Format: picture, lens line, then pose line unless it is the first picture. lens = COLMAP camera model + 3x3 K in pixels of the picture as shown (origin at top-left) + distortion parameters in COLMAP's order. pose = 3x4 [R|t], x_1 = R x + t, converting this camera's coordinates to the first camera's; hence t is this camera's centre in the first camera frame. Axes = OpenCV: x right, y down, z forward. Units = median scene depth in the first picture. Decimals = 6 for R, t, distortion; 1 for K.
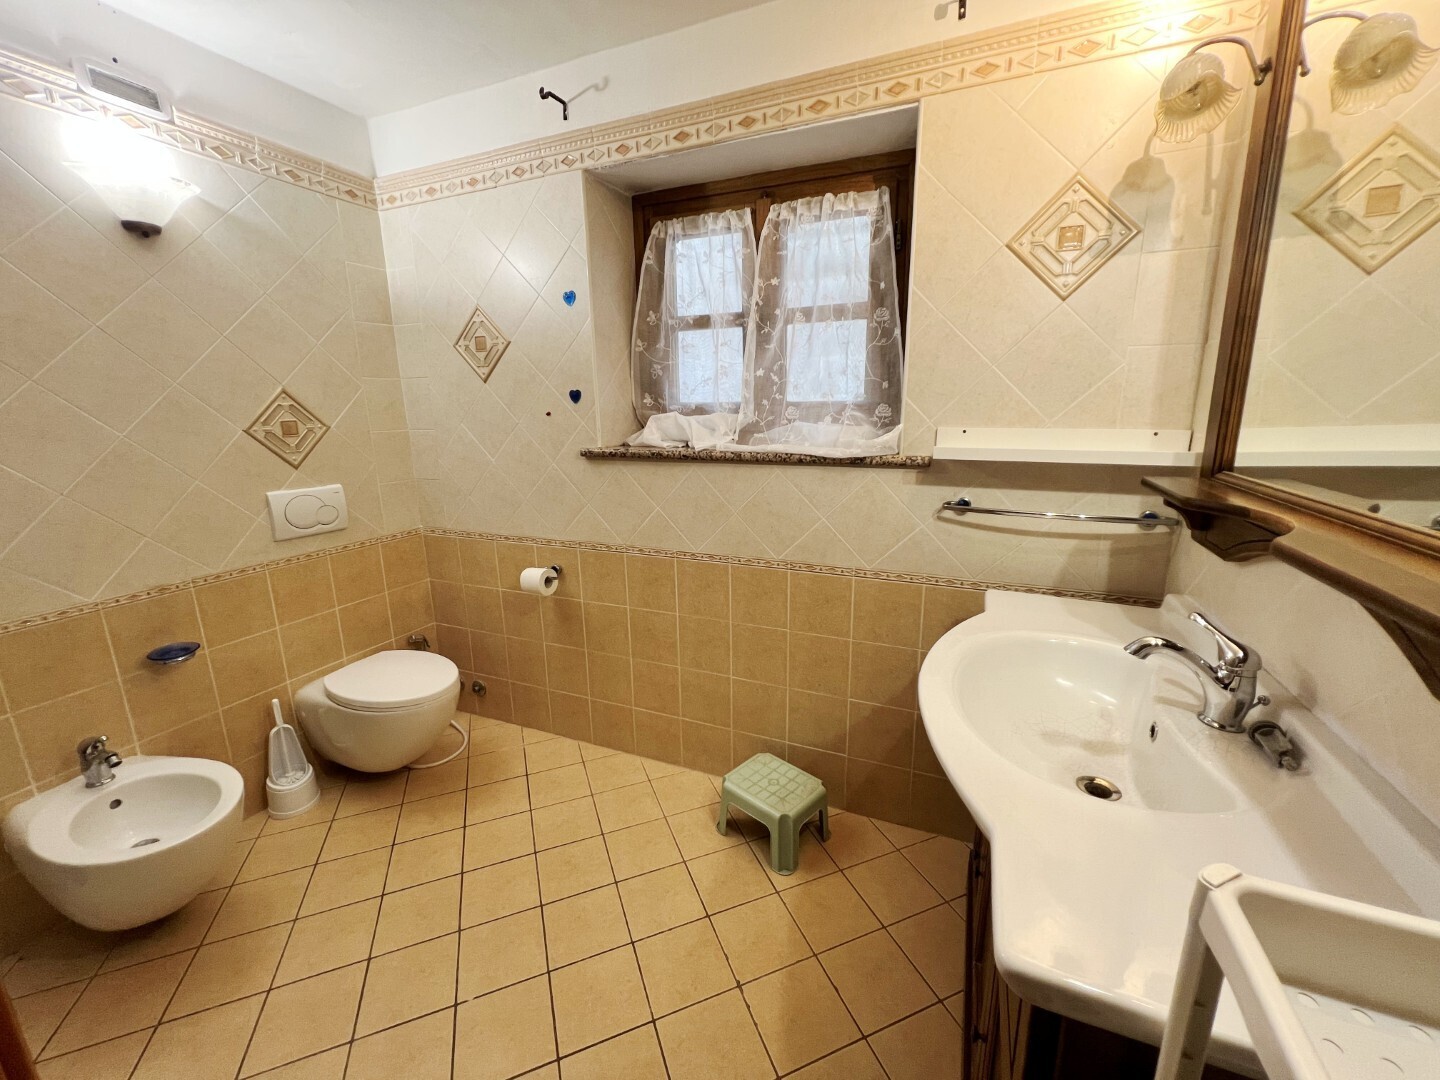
lens RADIAL K [[578.7, 0, 720.3], [0, 578.7, 532.5], [0, 0, 1]] dist [0.000964, 0.000320]
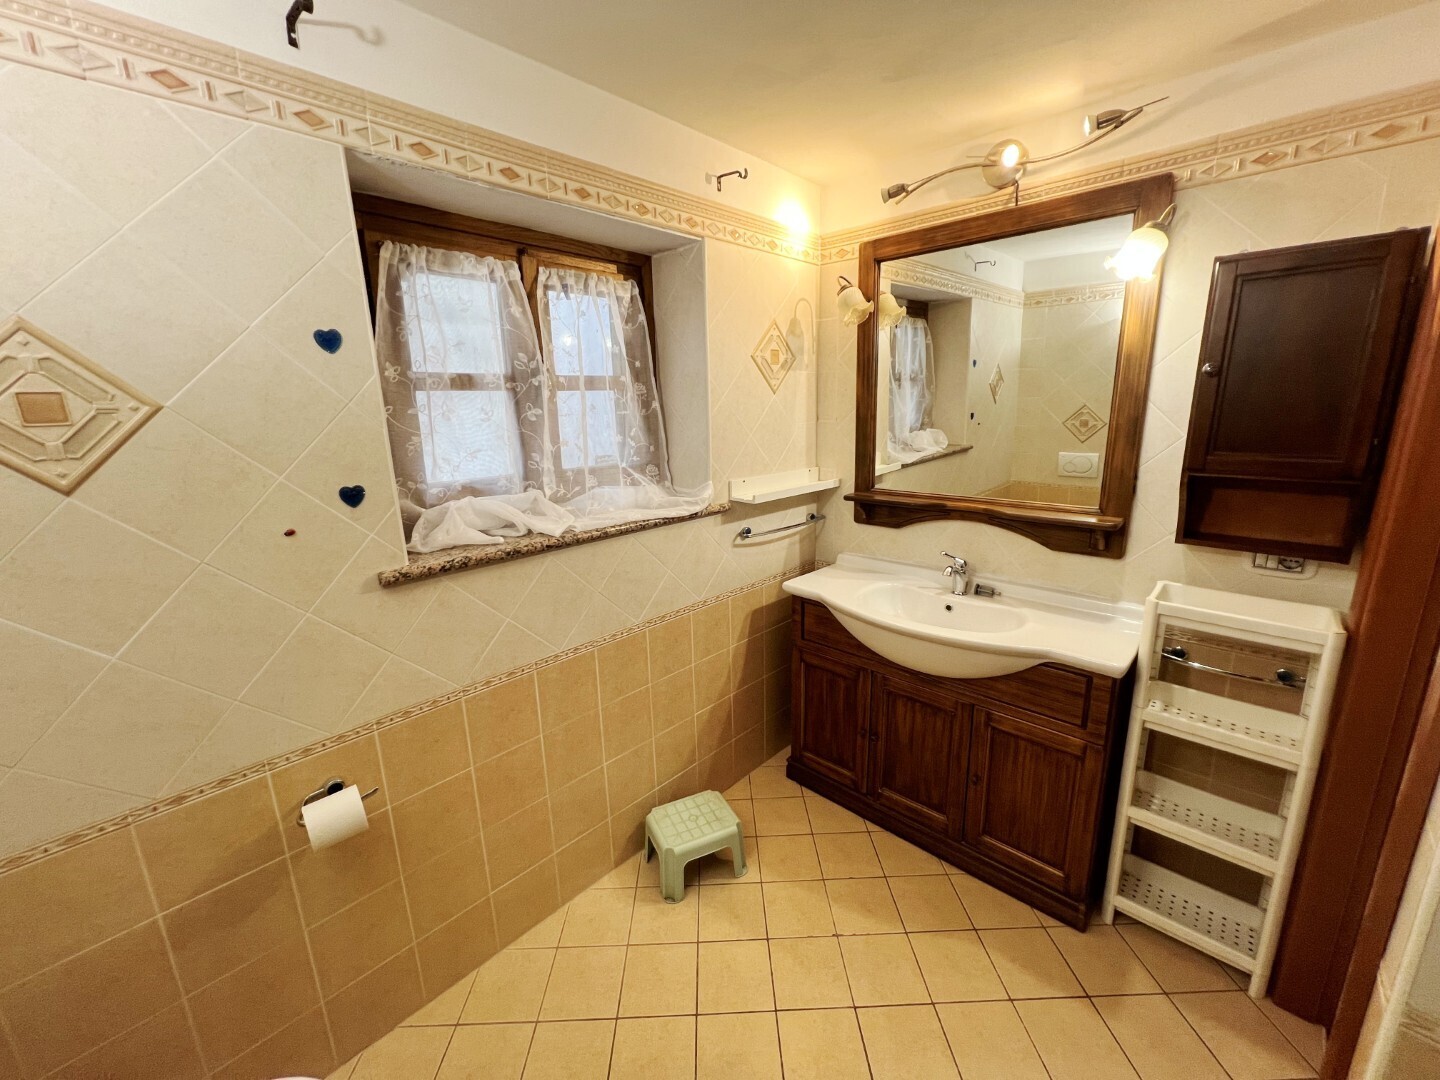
lens RADIAL K [[578.7, 0, 720.3], [0, 578.7, 532.5], [0, 0, 1]] dist [0.000964, 0.000320]
pose [[0.345446, -0.203957, 0.916007, -0.782937], [0.224742, 0.965672, 0.130261, -0.215545], [-0.911130, 0.160867, 0.379425, 0.466750]]
